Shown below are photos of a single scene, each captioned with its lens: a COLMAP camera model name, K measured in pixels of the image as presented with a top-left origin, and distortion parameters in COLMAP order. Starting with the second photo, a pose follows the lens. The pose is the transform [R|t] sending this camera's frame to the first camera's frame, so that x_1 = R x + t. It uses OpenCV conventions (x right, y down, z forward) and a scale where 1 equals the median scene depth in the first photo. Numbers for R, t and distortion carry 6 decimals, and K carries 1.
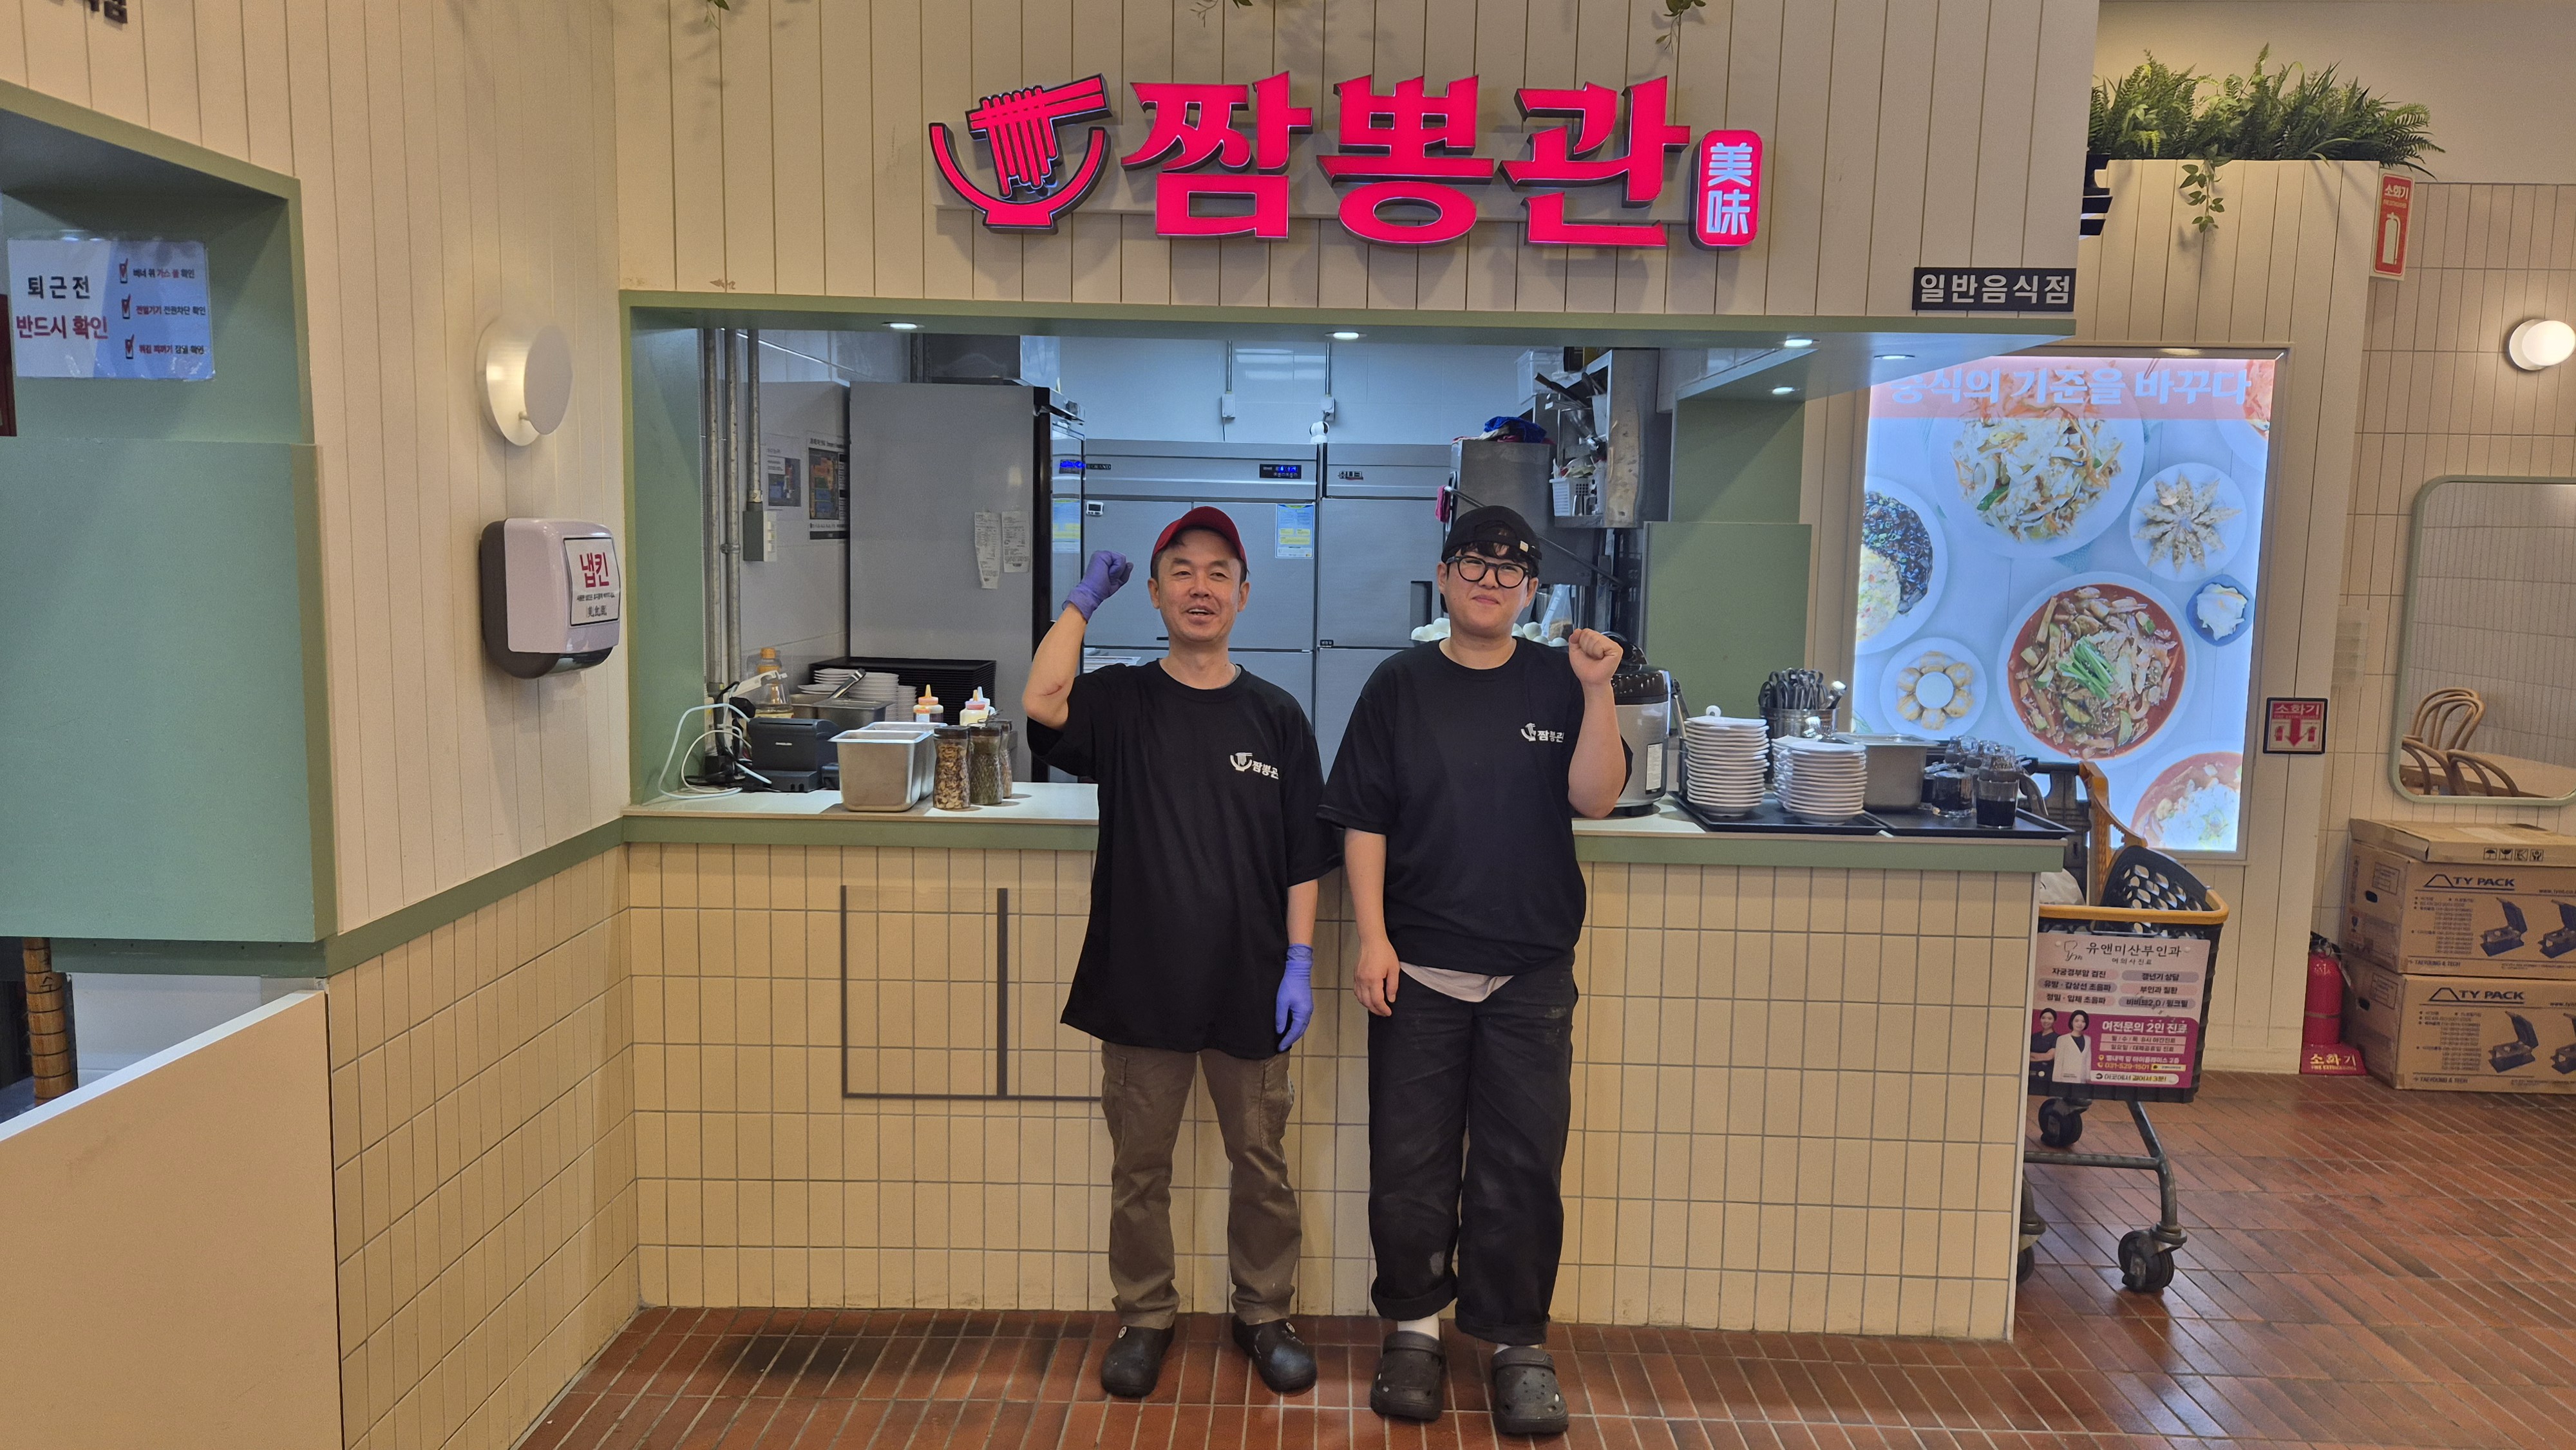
lens RADIAL K [[1745.0, 0, 1288.0], [0, 1745.0, 725.0], [0, 0, 1]] dist [0.067149, -0.060845]
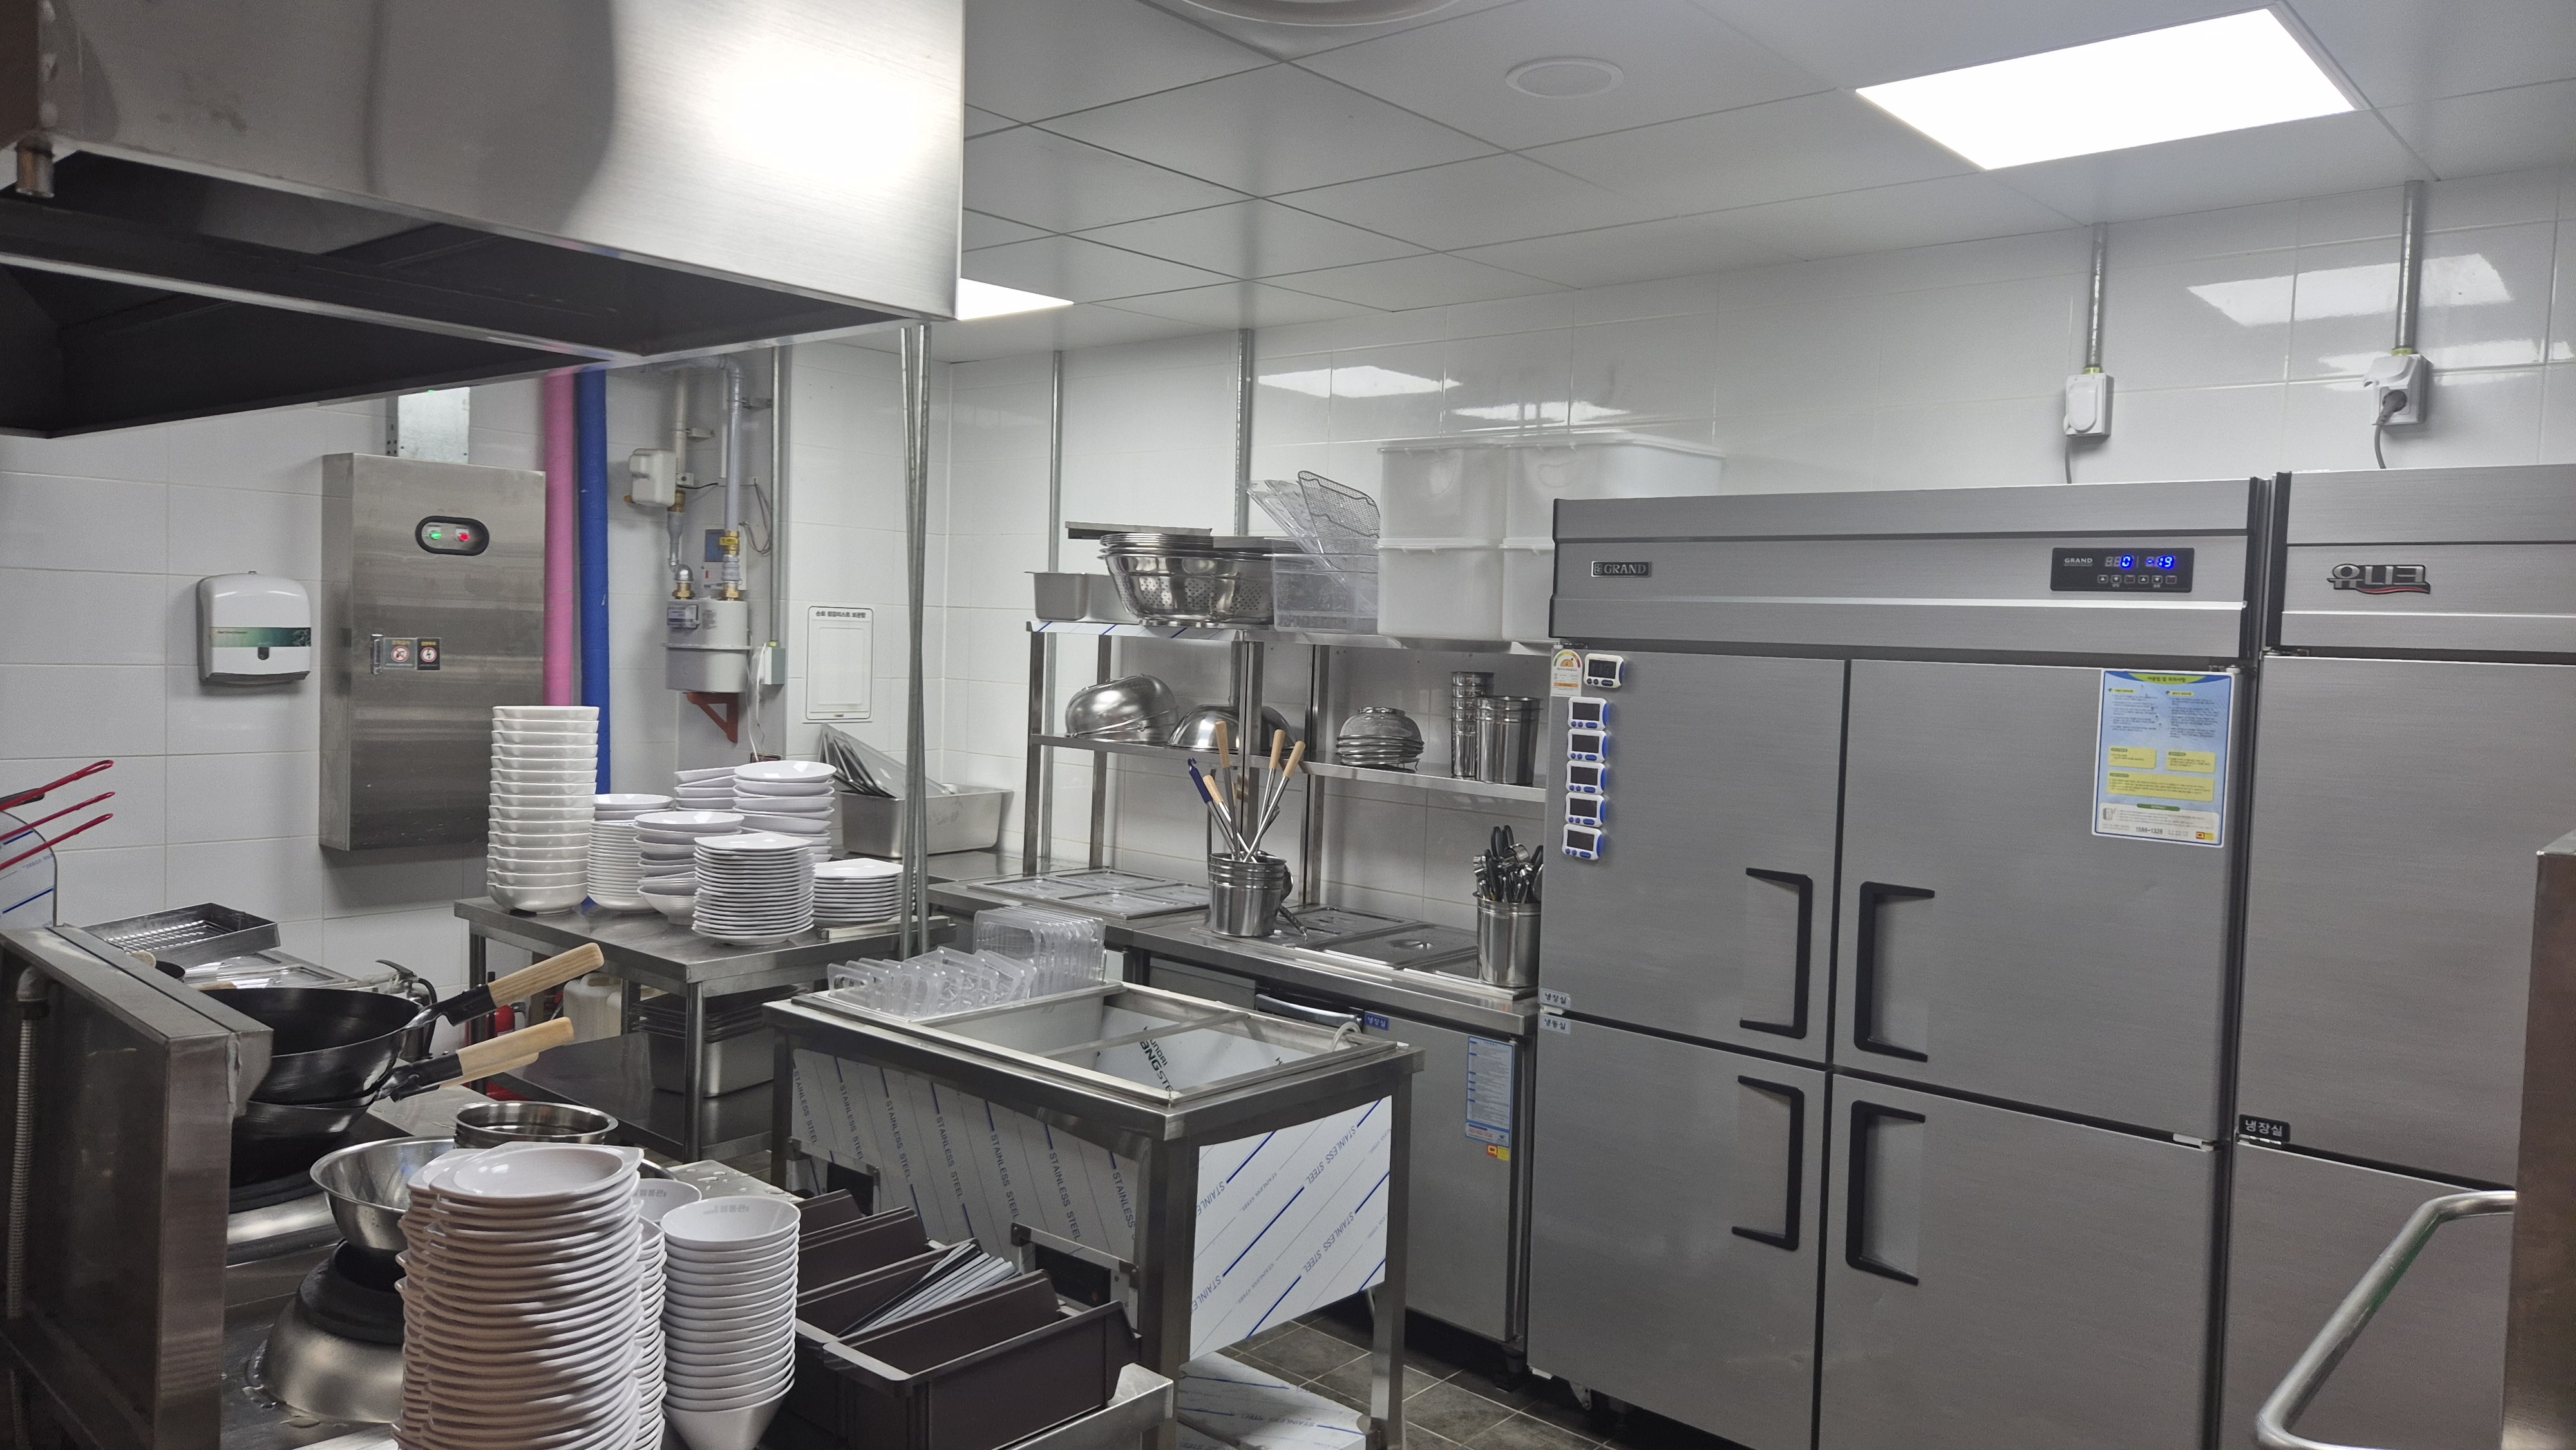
lens RADIAL K [[1745.0, 0, 1288.0], [0, 1745.0, 725.0], [0, 0, 1]] dist [0.067149, -0.060845]
pose [[0.757678, 0.043041, -0.651207, 0.153162], [-0.093365, 0.994708, -0.042885, -0.144890], [0.645915, 0.093293, 0.757687, 1.077579]]
